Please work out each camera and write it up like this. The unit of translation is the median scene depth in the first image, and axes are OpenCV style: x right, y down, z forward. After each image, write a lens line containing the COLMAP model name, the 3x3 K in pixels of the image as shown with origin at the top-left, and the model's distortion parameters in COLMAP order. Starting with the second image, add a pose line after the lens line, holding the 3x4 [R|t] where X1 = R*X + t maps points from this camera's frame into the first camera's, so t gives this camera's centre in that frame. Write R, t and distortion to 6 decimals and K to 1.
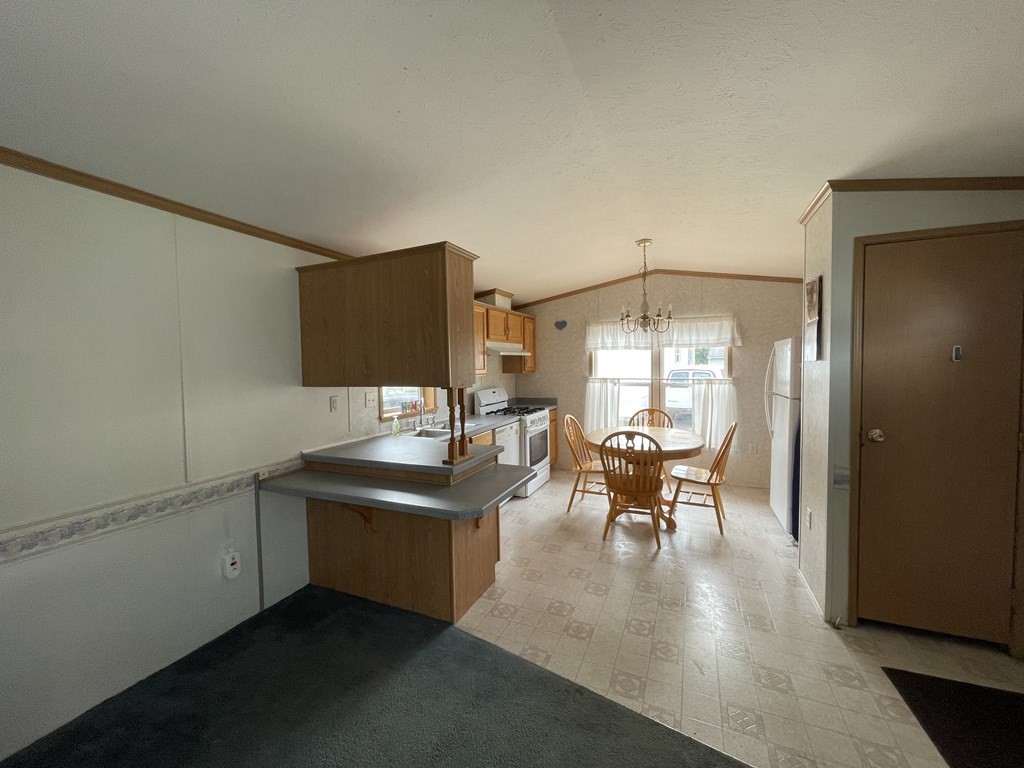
lens RADIAL K [[416.3, 0, 502.7], [0, 416.3, 384.8], [0, 0, 1]] dist [0.000620, -0.000606]
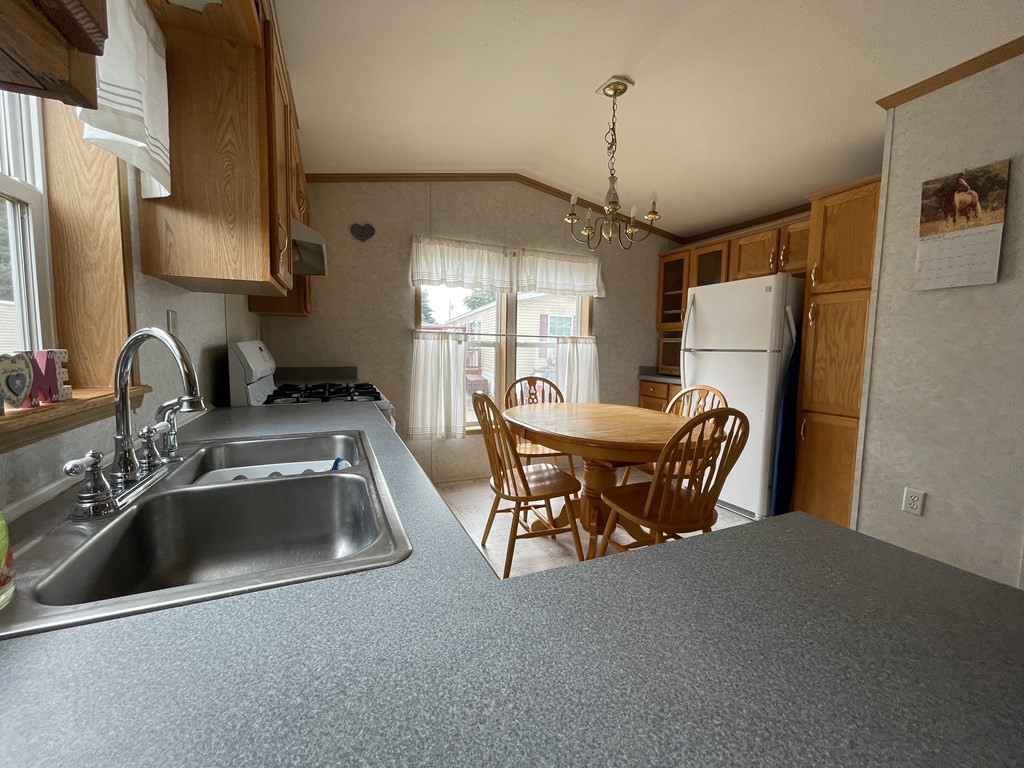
lens RADIAL K [[416.3, 0, 510.5], [0, 416.3, 384.2], [0, 0, 1]] dist [0.000620, -0.000606]
pose [[0.670331, -0.042874, 0.740823, -0.282869], [0.009982, 0.998760, 0.048770, 0.060374], [-0.741995, -0.025297, 0.669928, 0.958977]]
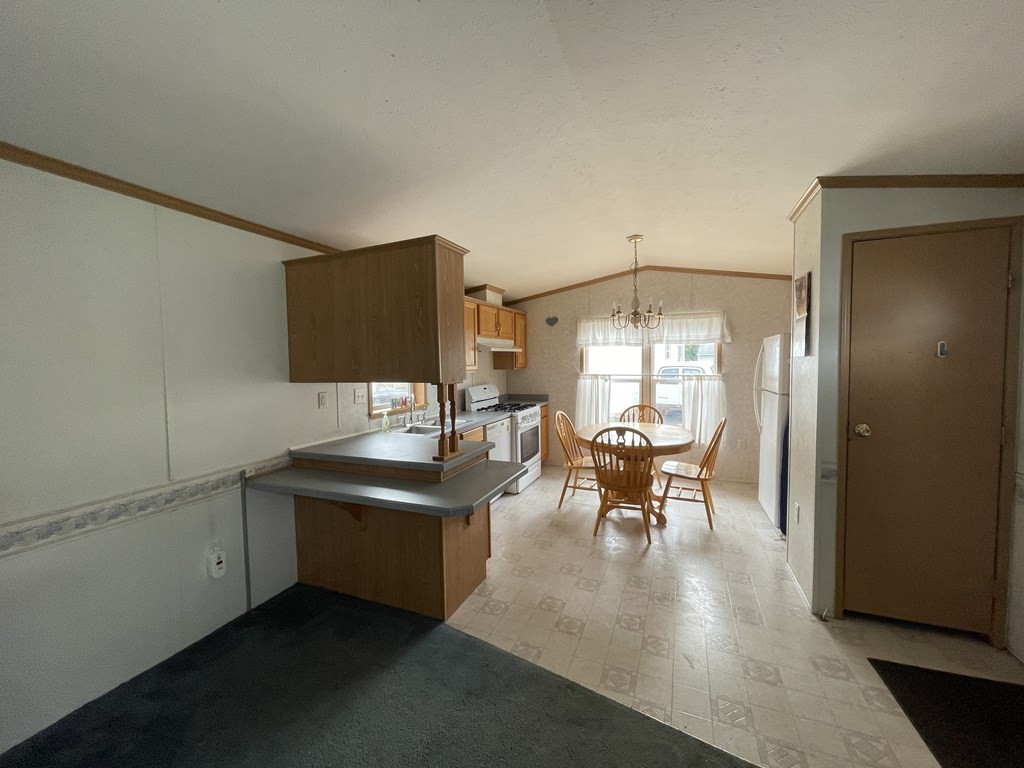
lens RADIAL K [[416.3, 0, 502.6], [0, 416.3, 385.0], [0, 0, 1]] dist [0.000620, -0.000606]
pose [[0.999779, -0.000826, 0.020997, 0.000462], [0.000664, 0.999970, 0.007692, 0.002905], [-0.021002, -0.007676, 0.999750, 0.006930]]
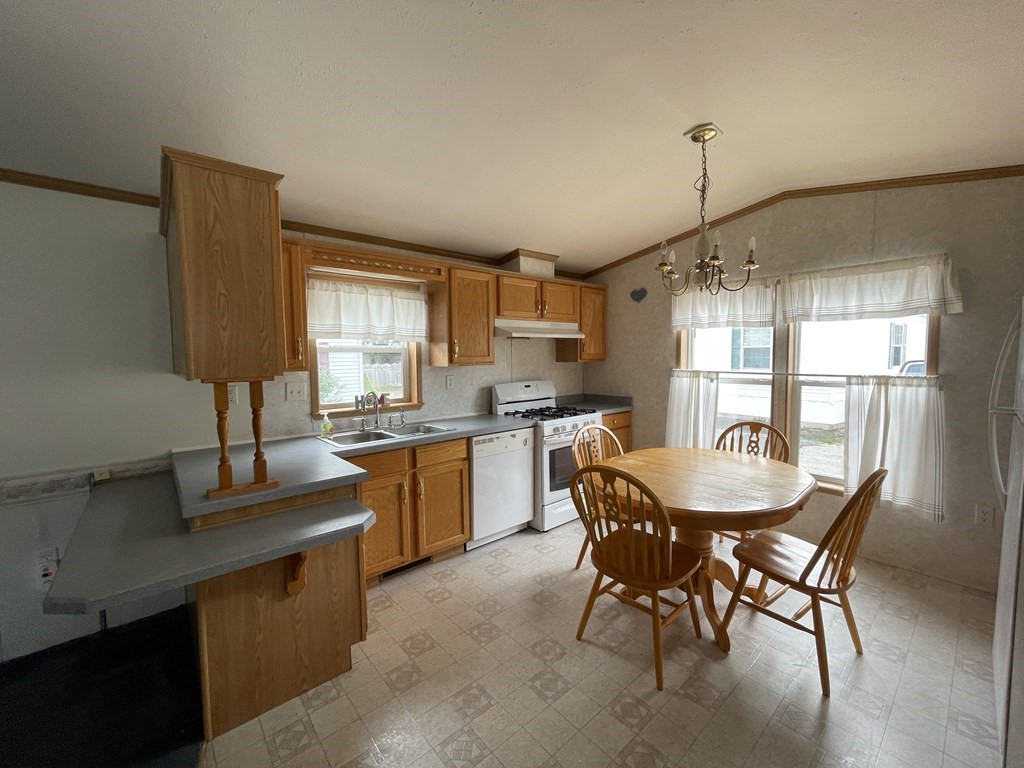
lens RADIAL K [[416.3, 0, 507.2], [0, 416.3, 381.4], [0, 0, 1]] dist [0.000620, -0.000606]
pose [[0.906966, 0.030406, -0.420105, 0.473172], [-0.022443, 0.999463, 0.023886, -0.015147], [0.420606, -0.012236, 0.907161, 0.500507]]
